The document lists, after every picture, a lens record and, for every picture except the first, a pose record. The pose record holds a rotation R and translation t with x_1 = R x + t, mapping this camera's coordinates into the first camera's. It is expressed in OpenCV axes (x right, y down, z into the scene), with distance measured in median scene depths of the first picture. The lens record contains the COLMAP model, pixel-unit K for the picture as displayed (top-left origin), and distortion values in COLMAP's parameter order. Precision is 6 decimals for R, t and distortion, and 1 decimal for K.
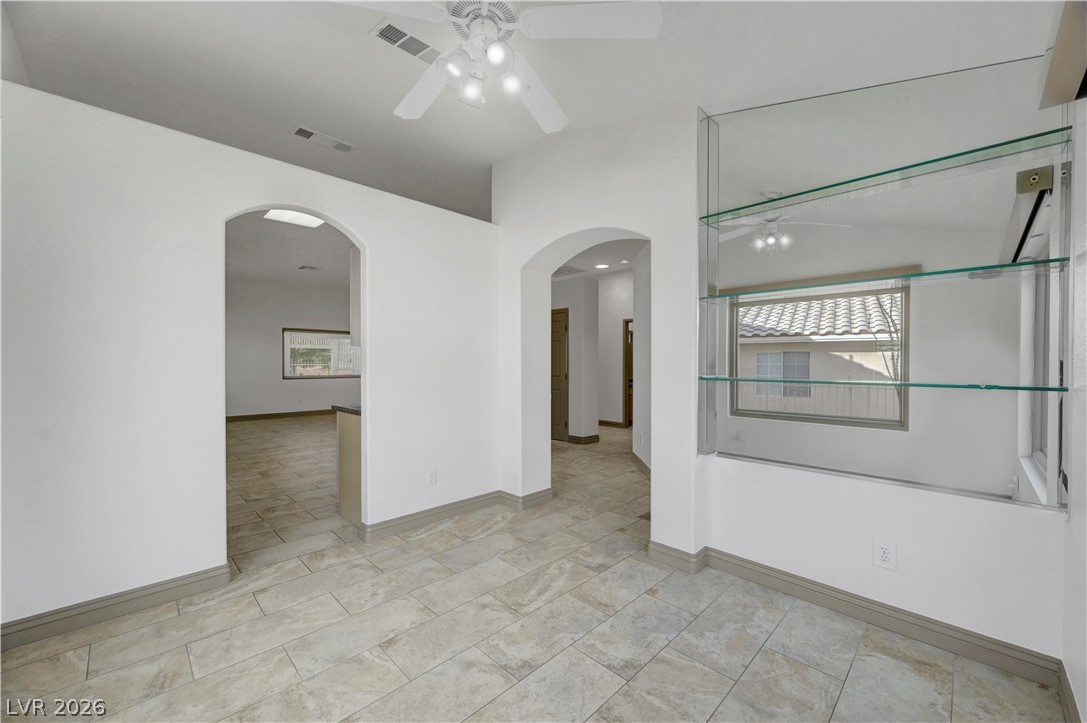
lens RADIAL K [[443.5, 0, 551.3], [0, 443.5, 366.7], [0, 0, 1]] dist [-0.000825, -0.000049]
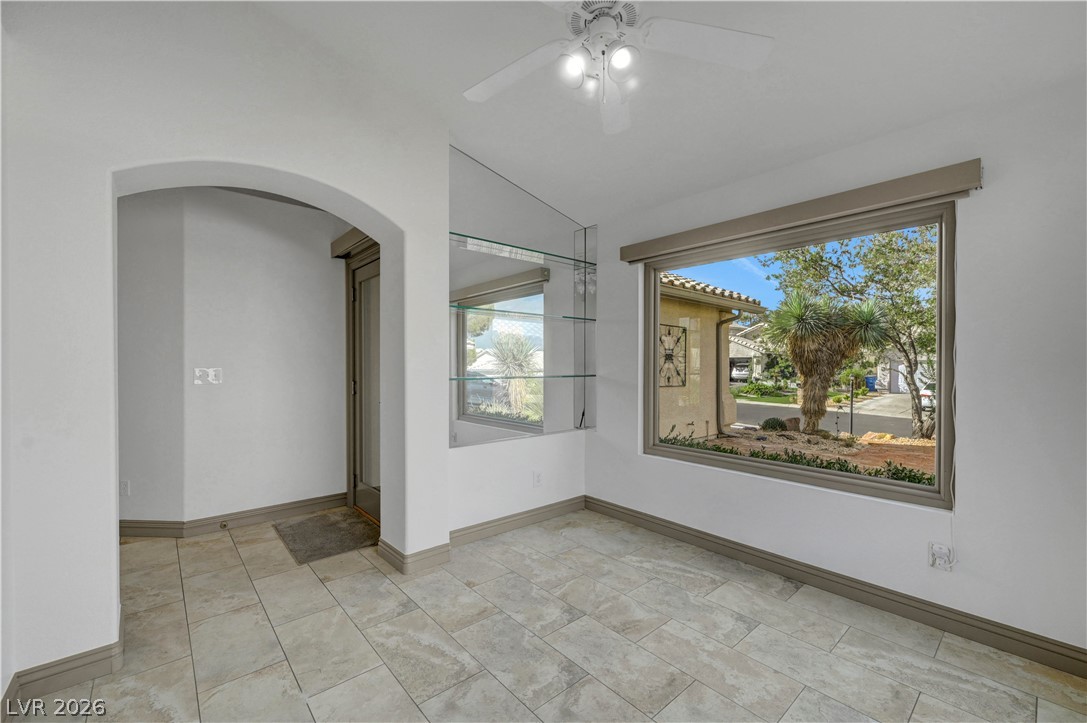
lens RADIAL K [[443.5, 0, 551.3], [0, 443.5, 366.7], [0, 0, 1]] dist [-0.000825, -0.000049]
pose [[0.045875, -0.007316, 0.998920, -0.860067], [0.011622, 0.999909, 0.006789, -0.010685], [-0.998880, 0.011298, 0.045955, 0.806380]]
